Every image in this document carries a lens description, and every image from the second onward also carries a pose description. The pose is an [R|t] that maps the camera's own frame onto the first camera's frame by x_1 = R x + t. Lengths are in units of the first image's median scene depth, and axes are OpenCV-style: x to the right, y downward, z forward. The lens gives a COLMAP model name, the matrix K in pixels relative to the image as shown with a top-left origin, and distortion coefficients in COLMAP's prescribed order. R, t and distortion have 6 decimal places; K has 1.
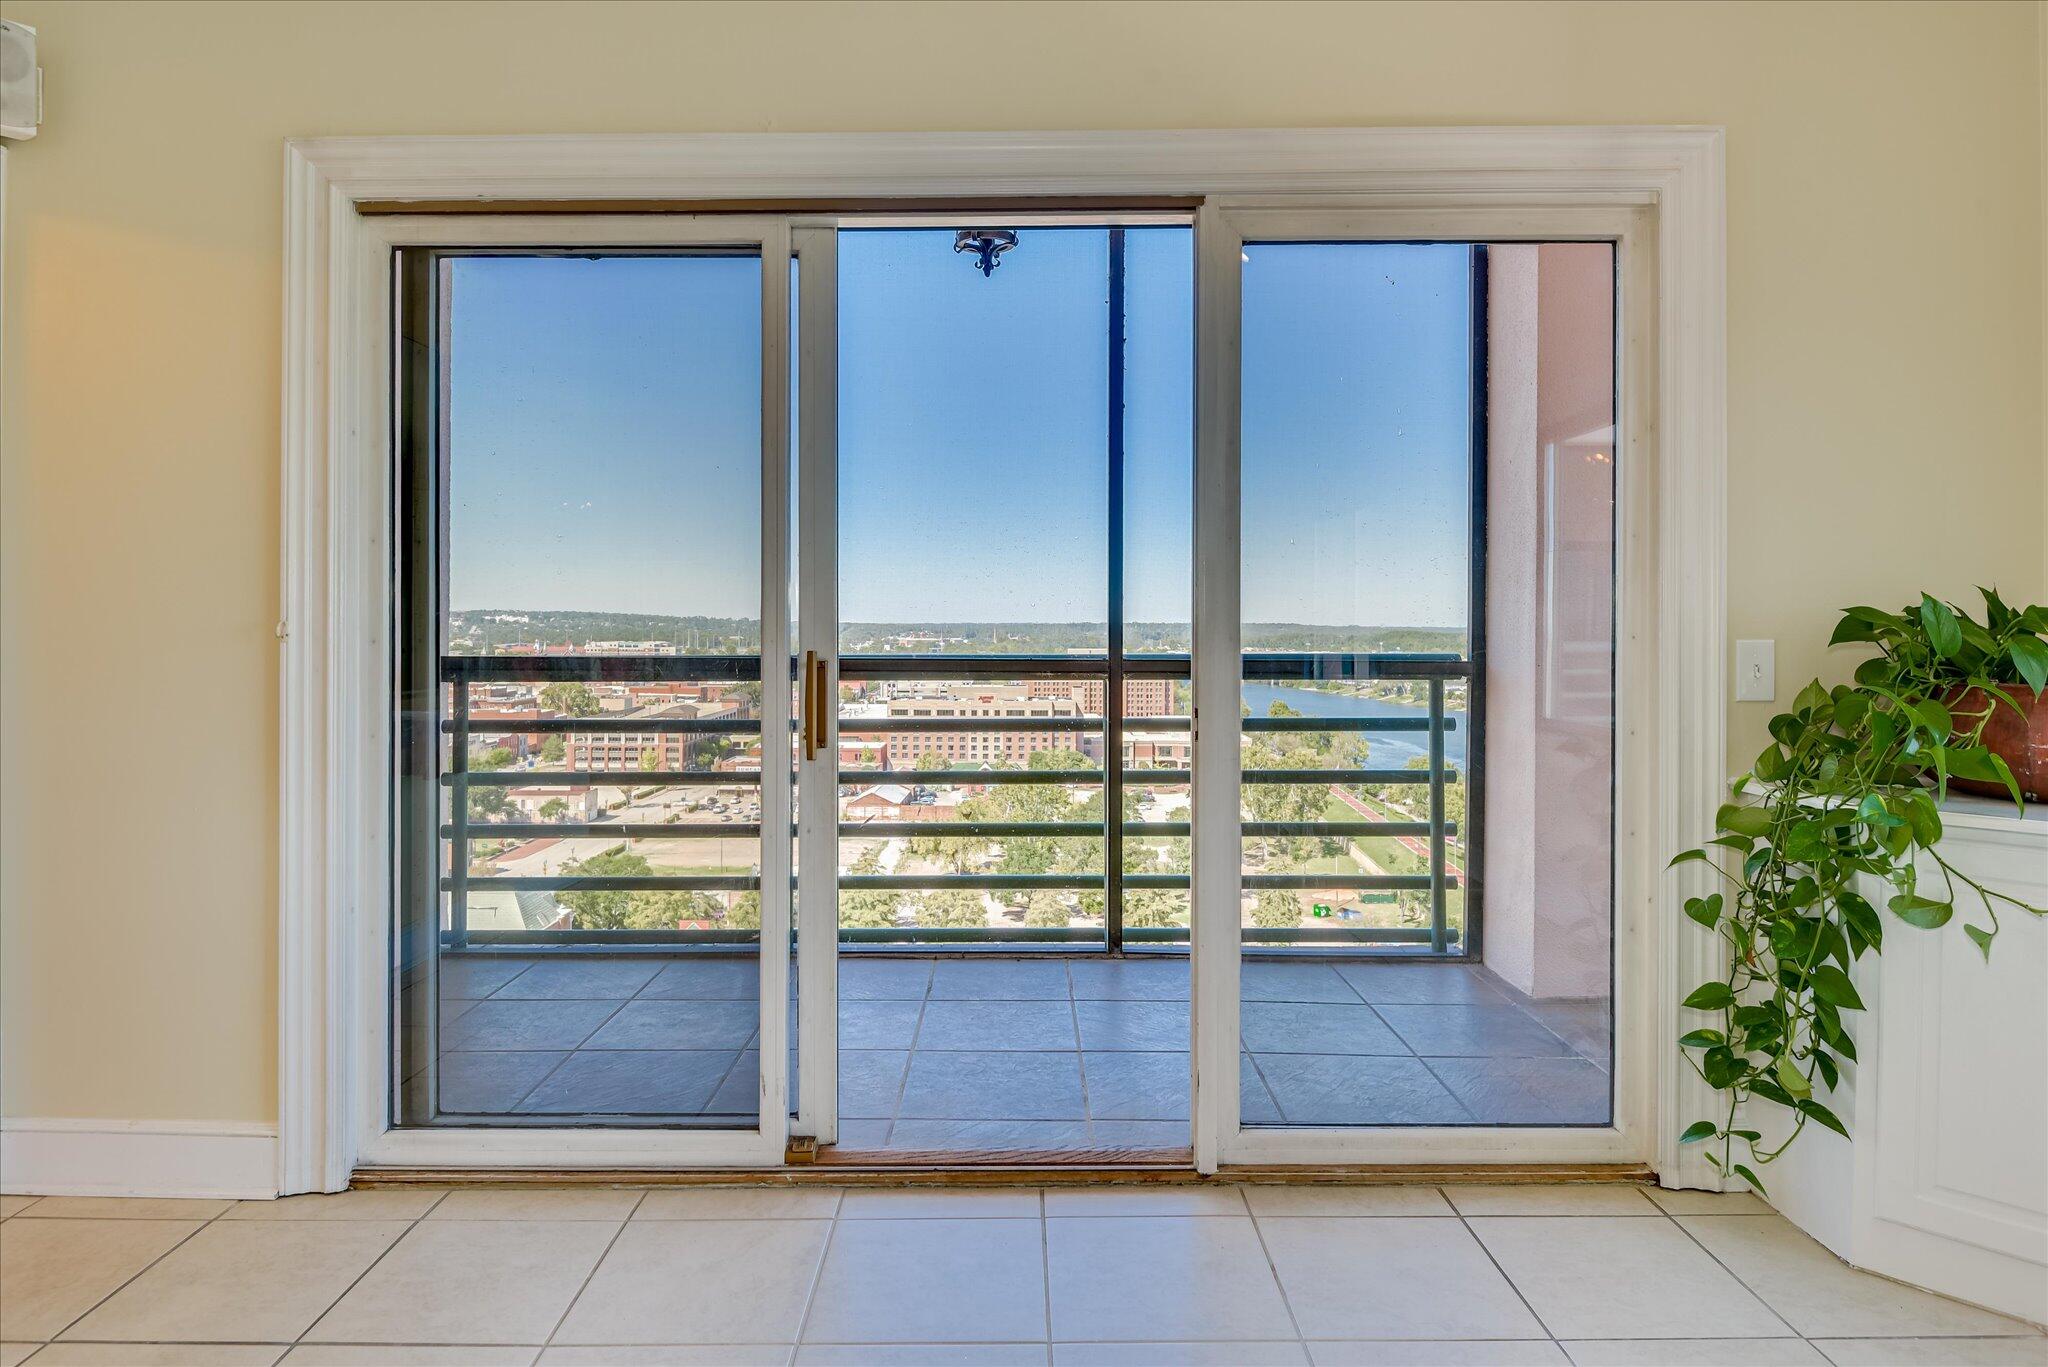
lens RADIAL K [[1202.6, 0, 1032.5], [0, 1202.6, 625.1], [0, 0, 1]] dist [0.007609, -0.009246]
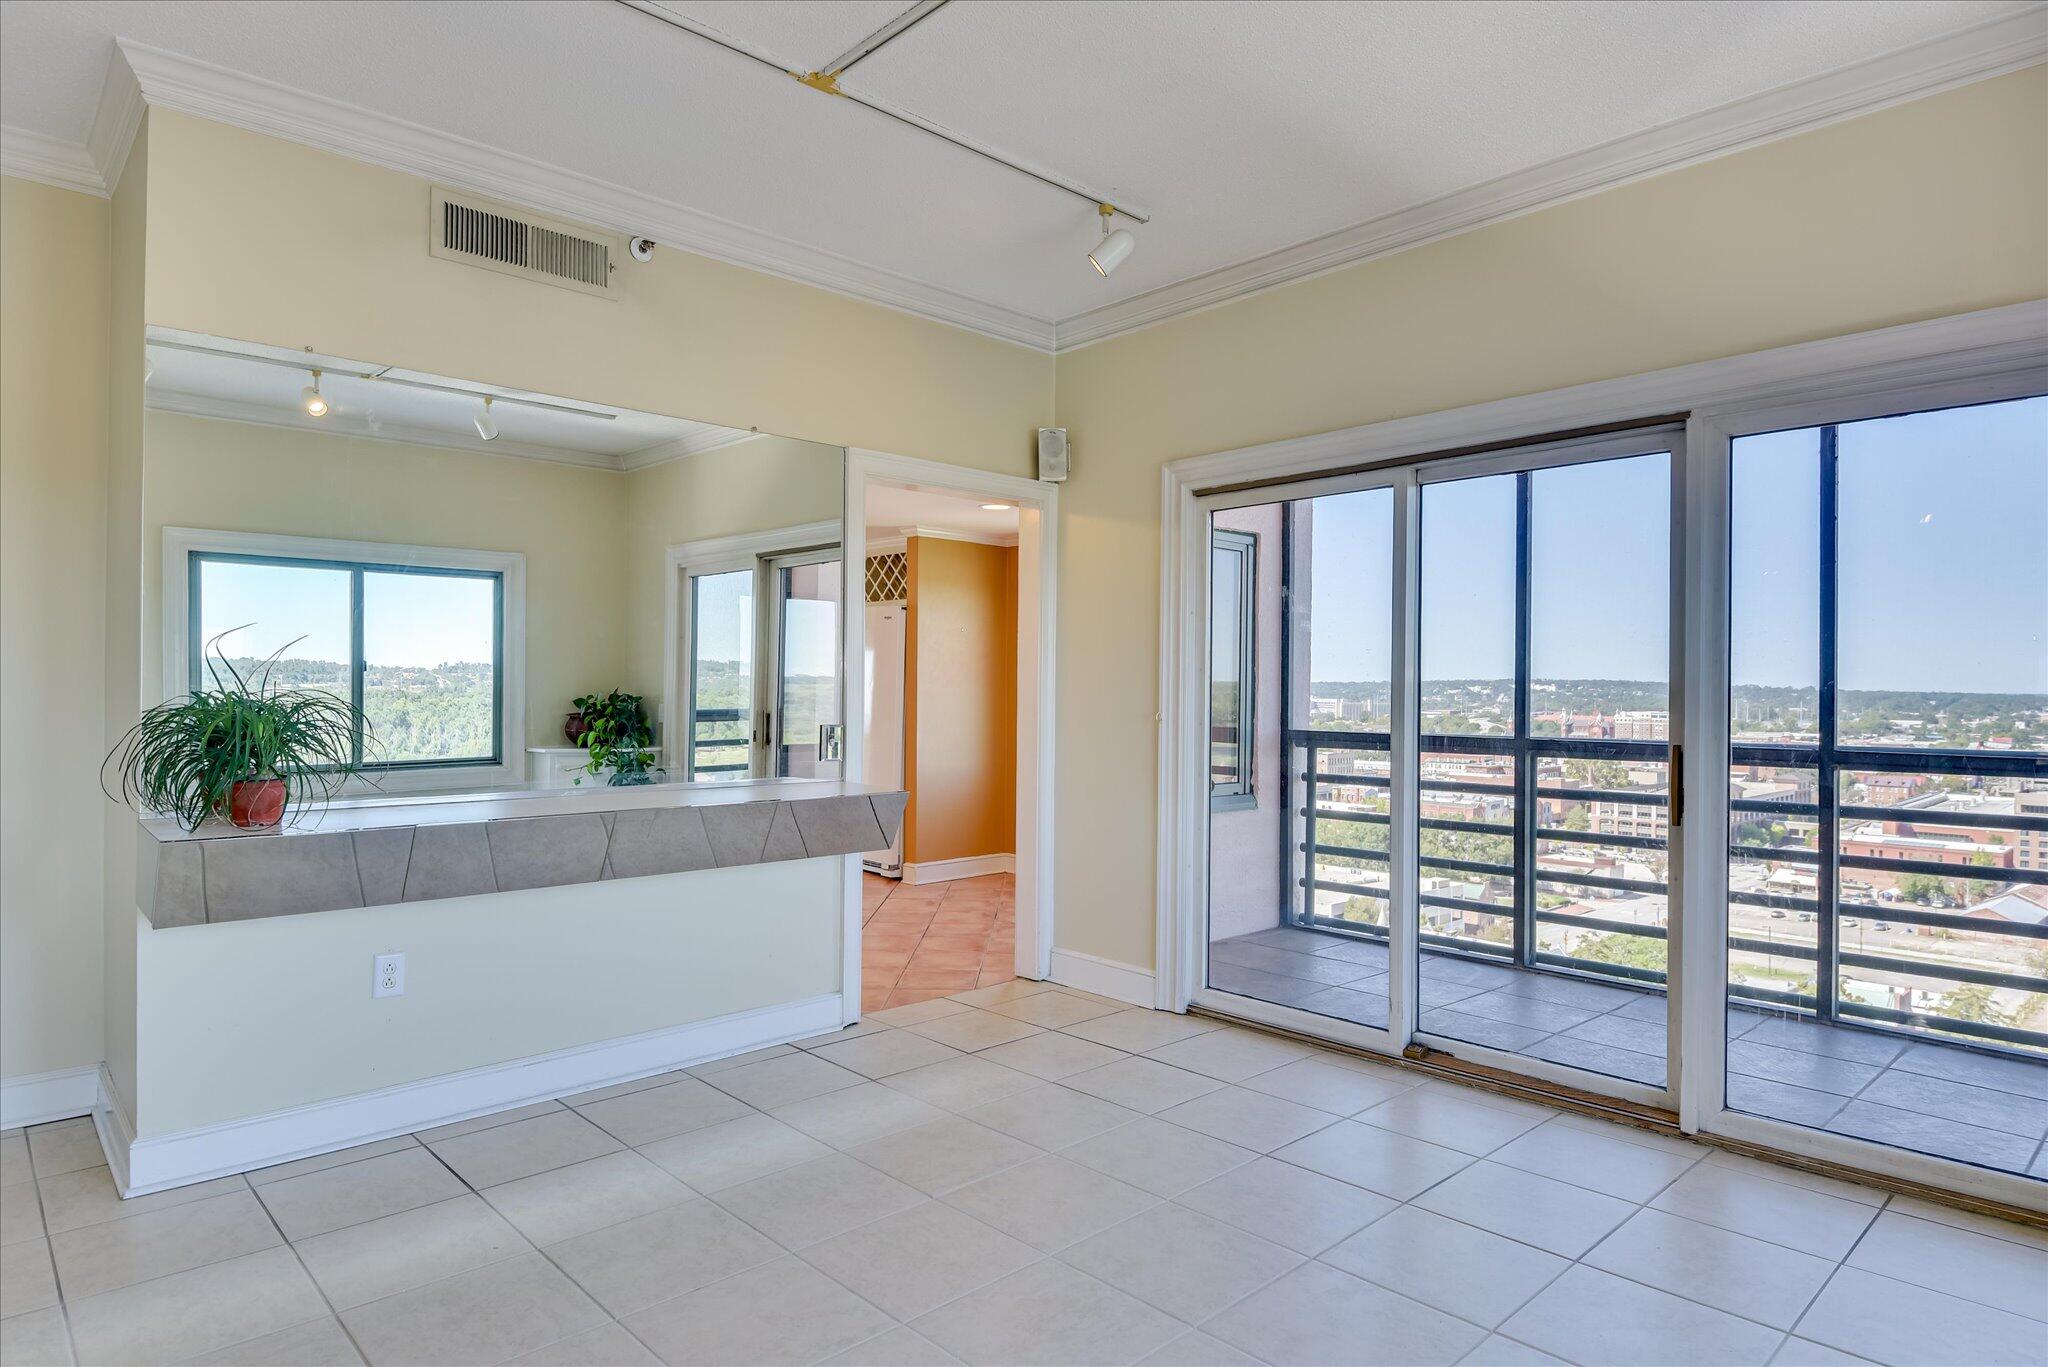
lens RADIAL K [[1202.6, 0, 1023.5], [0, 1202.6, 686.3], [0, 0, 1]] dist [0.007609, -0.009246]
pose [[0.686397, 0.001740, -0.727225, 0.614952], [-0.005720, 0.999979, -0.003006, -0.037302], [0.727205, 0.006223, 0.686393, -0.473139]]
